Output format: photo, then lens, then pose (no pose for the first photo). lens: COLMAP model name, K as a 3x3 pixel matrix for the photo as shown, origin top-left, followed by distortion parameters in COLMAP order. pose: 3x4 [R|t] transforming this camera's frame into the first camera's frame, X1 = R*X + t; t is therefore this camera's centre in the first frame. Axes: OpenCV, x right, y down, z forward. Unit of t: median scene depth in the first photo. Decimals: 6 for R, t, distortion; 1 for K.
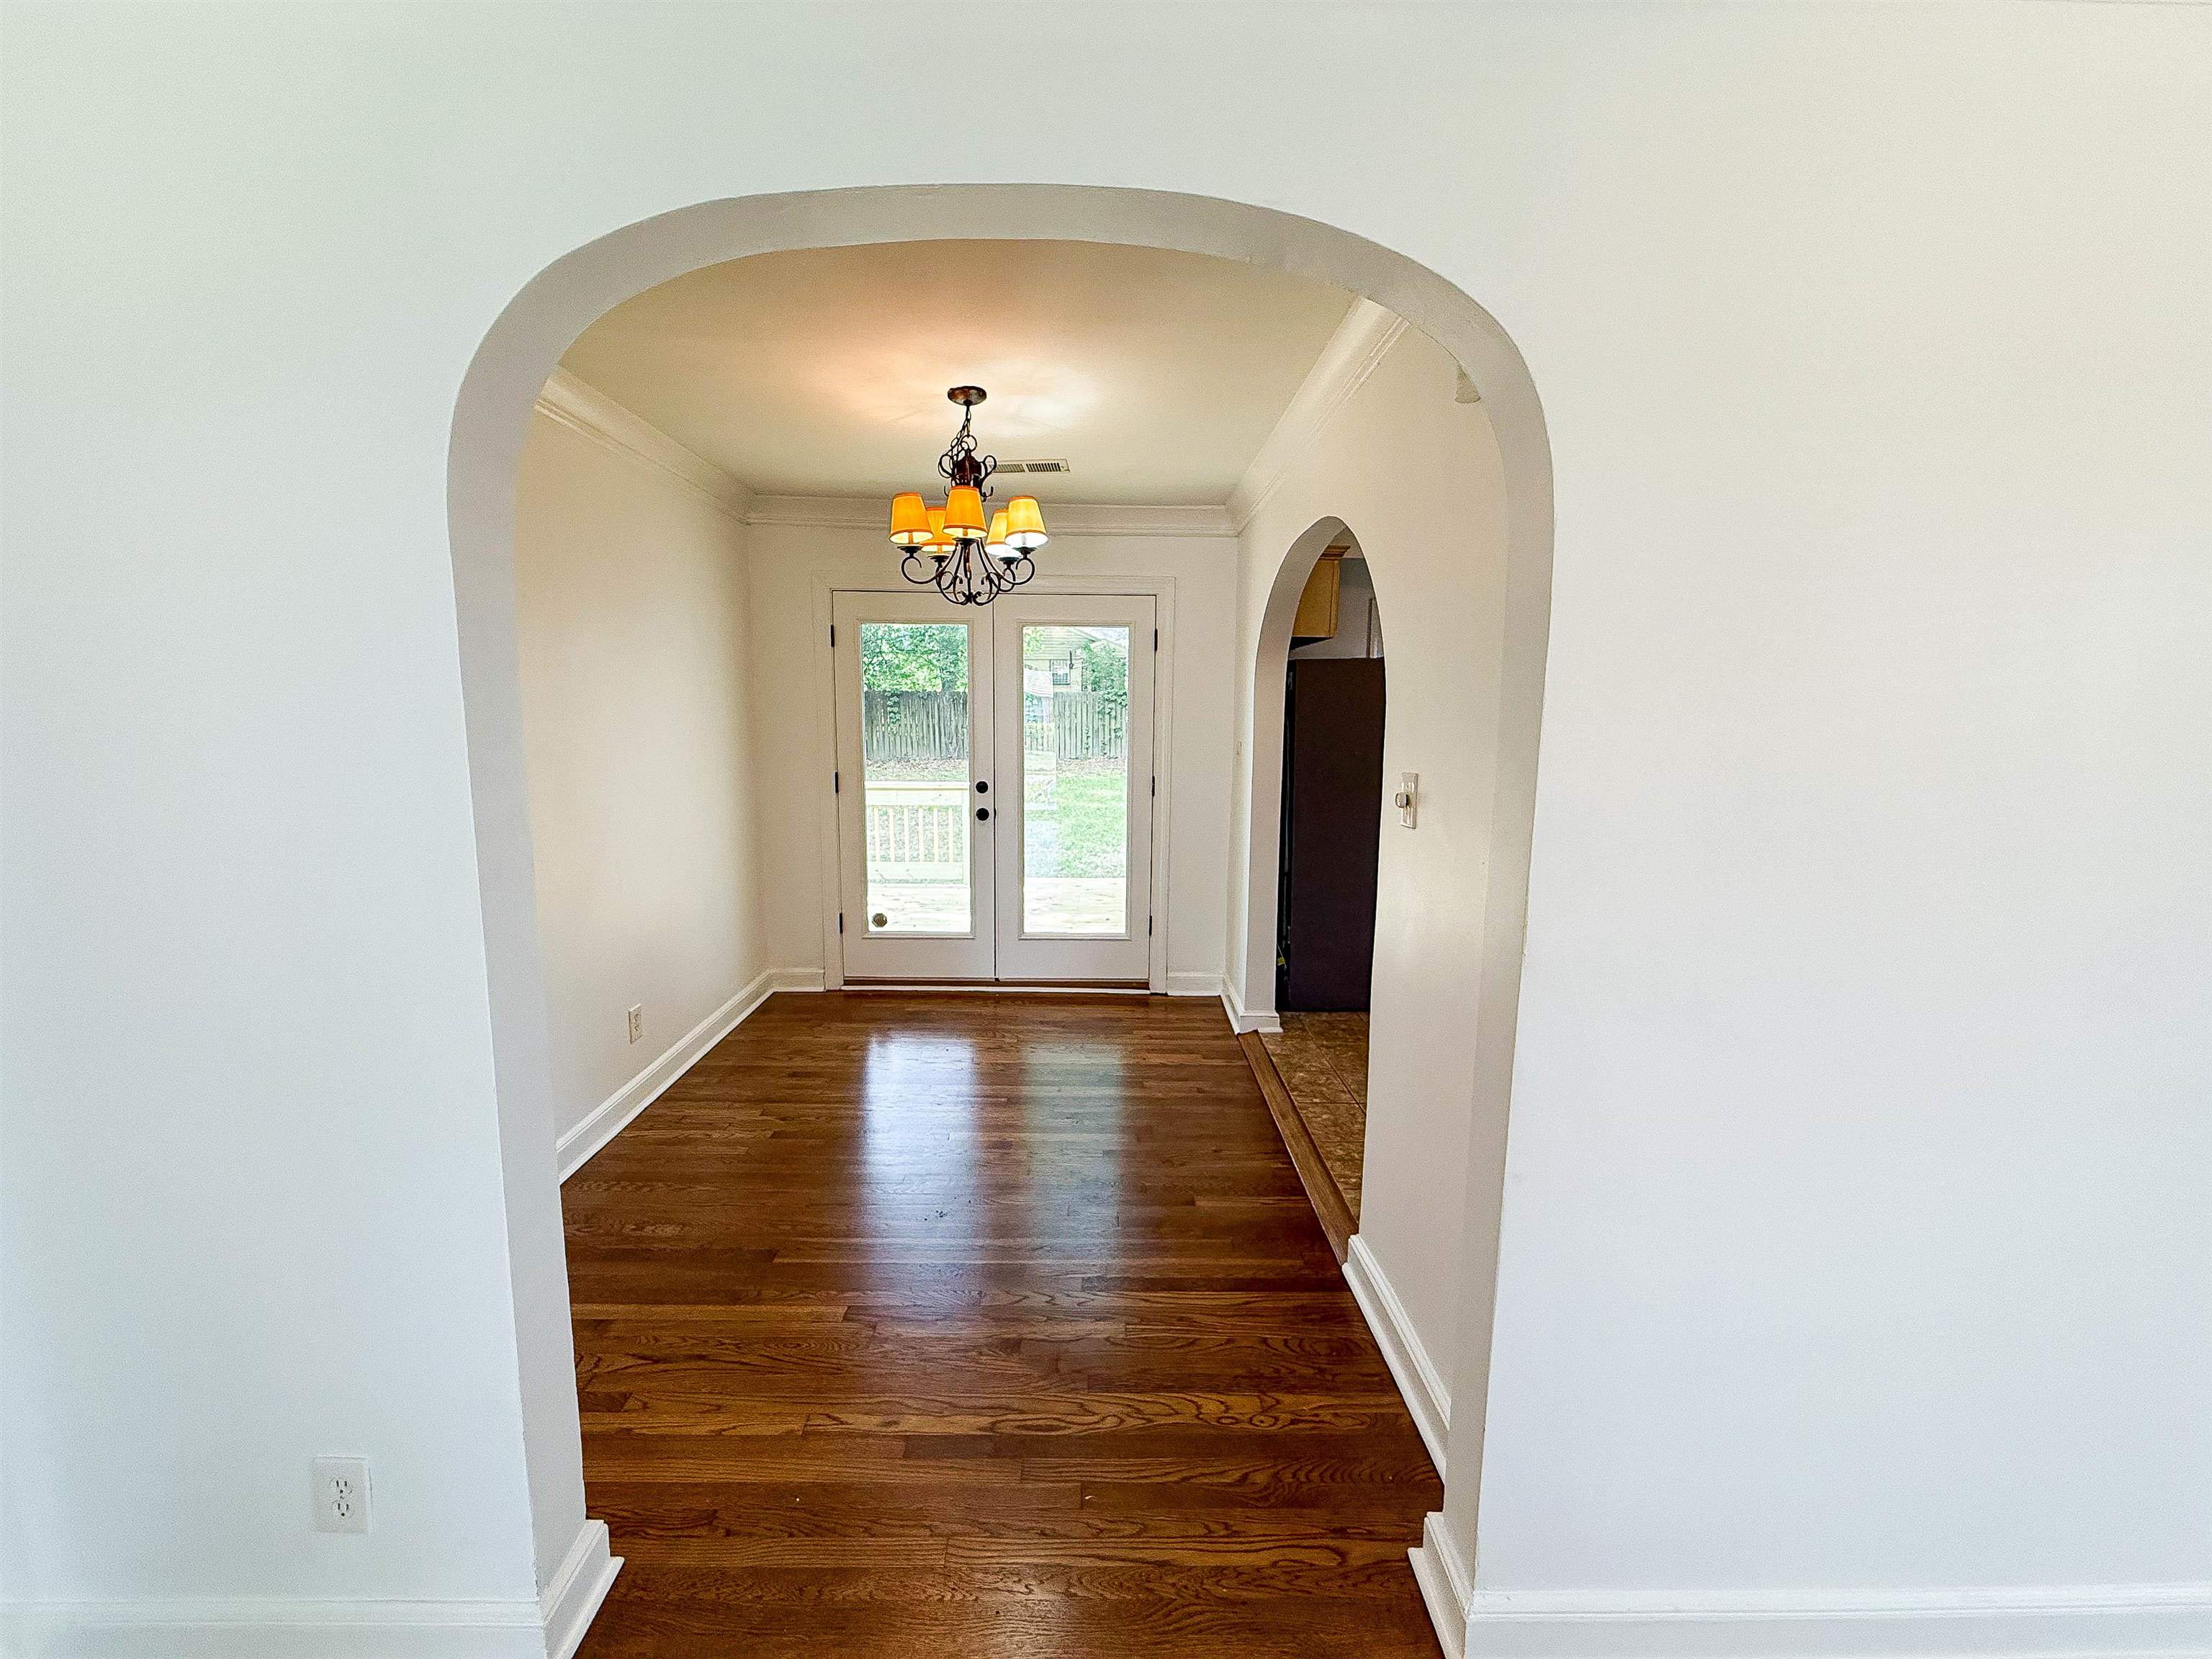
lens RADIAL K [[882.1, 0, 1101.6], [0, 882.1, 827.3], [0, 0, 1]] dist [-0.002191, 0.000881]
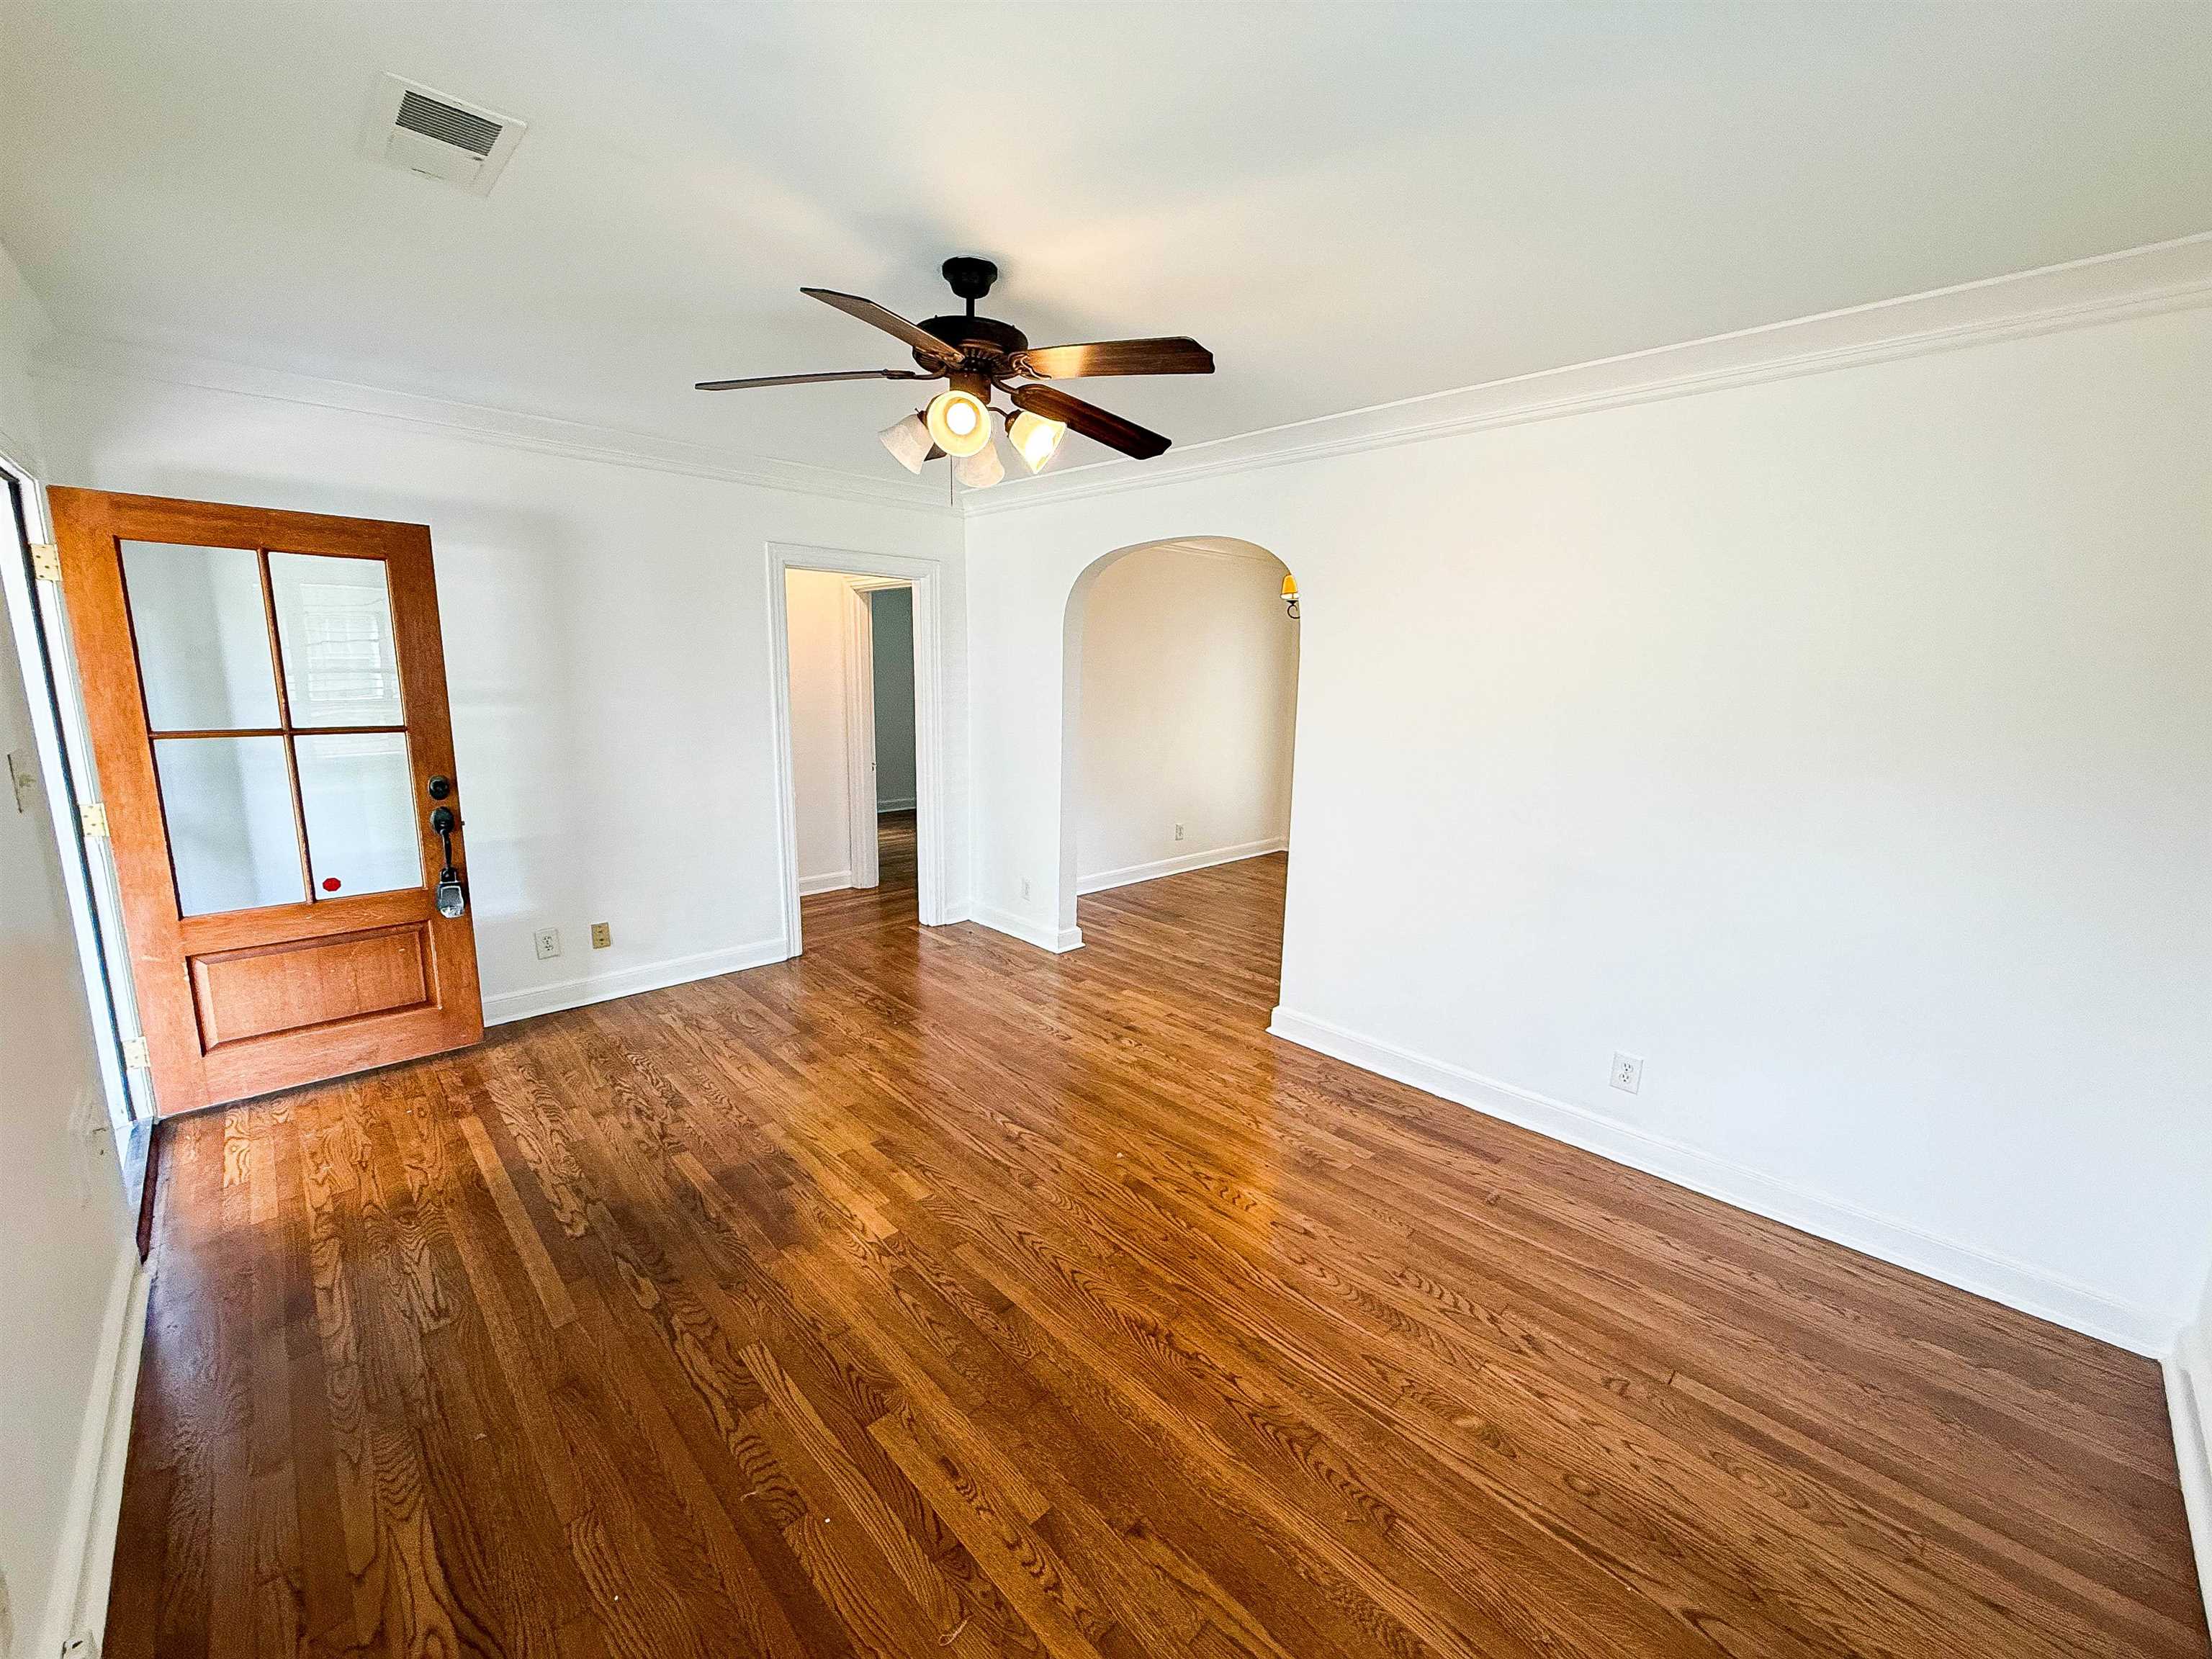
lens RADIAL K [[882.1, 0, 1101.6], [0, 882.1, 827.3], [0, 0, 1]] dist [-0.002191, 0.000881]
pose [[0.677696, 0.136083, -0.722641, 0.686669], [-0.114040, 0.990287, 0.079536, 0.055283], [0.726445, 0.028508, 0.686633, -0.459217]]
